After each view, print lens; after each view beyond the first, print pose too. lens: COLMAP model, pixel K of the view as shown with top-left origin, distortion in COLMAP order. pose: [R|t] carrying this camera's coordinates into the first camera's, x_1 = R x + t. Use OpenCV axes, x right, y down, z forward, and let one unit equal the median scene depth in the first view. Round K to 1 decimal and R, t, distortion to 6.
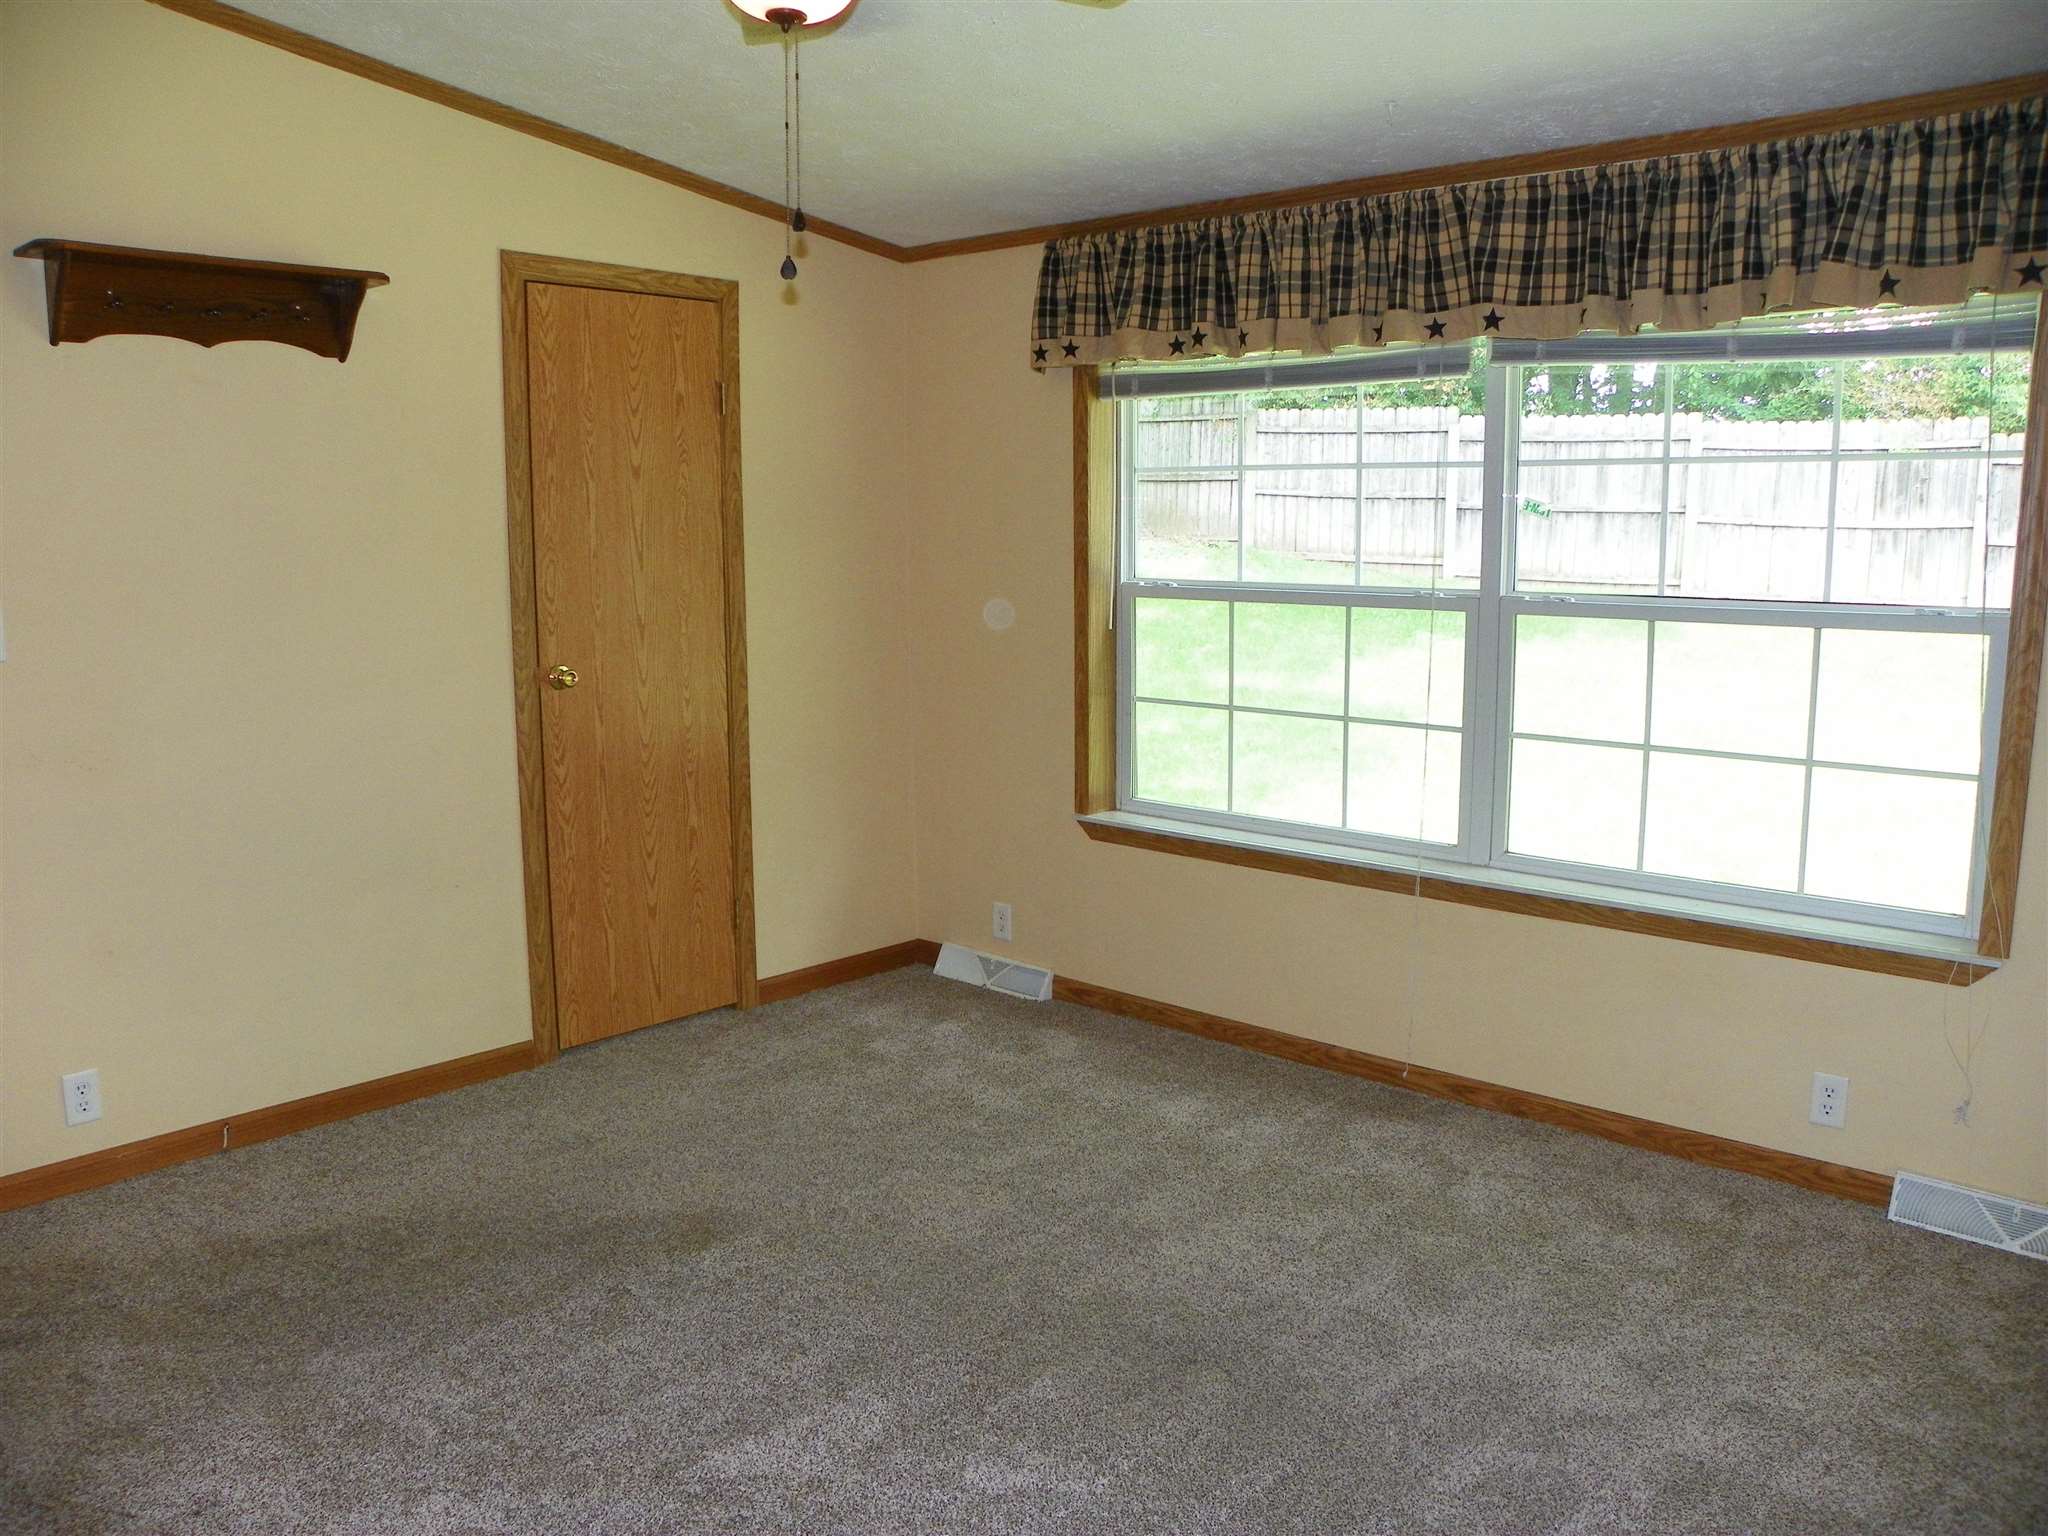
lens RADIAL K [[1562.5, 0, 1022.0], [0, 1562.5, 770.9], [0, 0, 1]] dist [-0.107575, 0.038932]
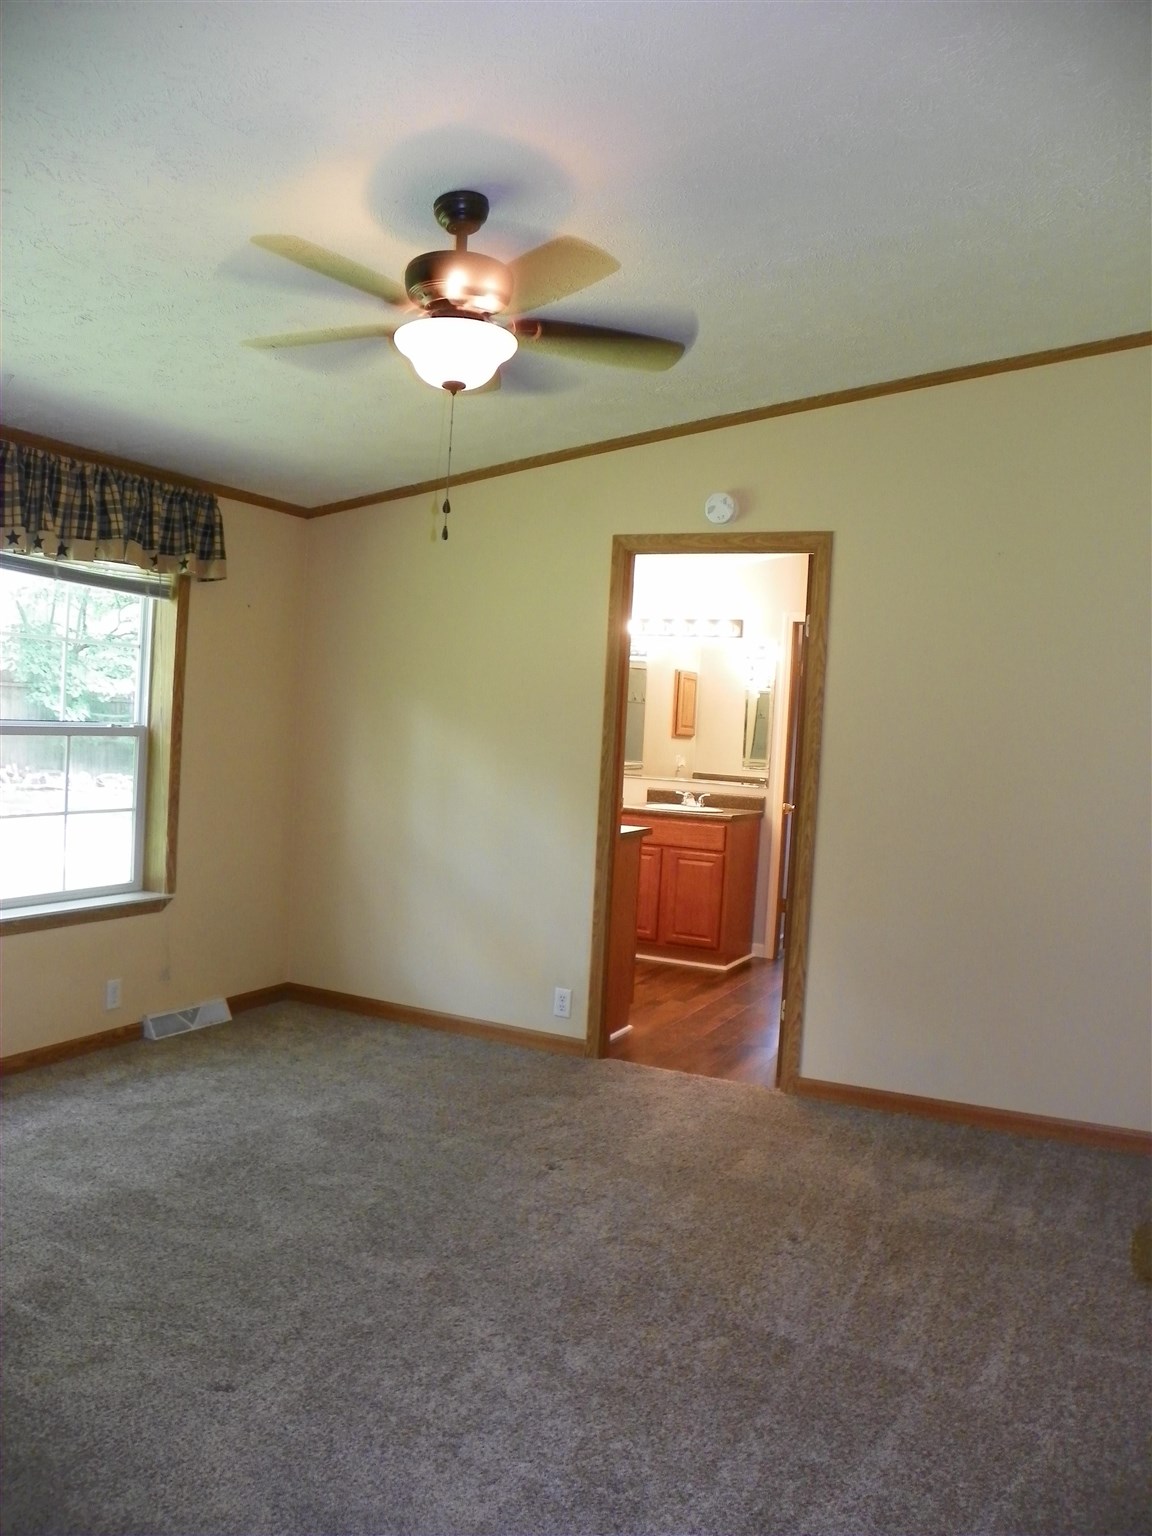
lens RADIAL K [[1183.0, 0, 574.2], [0, 1183.0, 774.1], [0, 0, 1]] dist [-0.107831, -0.000974]
pose [[-0.275505, -0.066579, 0.958991, -1.102679], [0.079410, 0.992613, 0.091726, -0.151698], [-0.958014, 0.101425, -0.268183, 0.966056]]
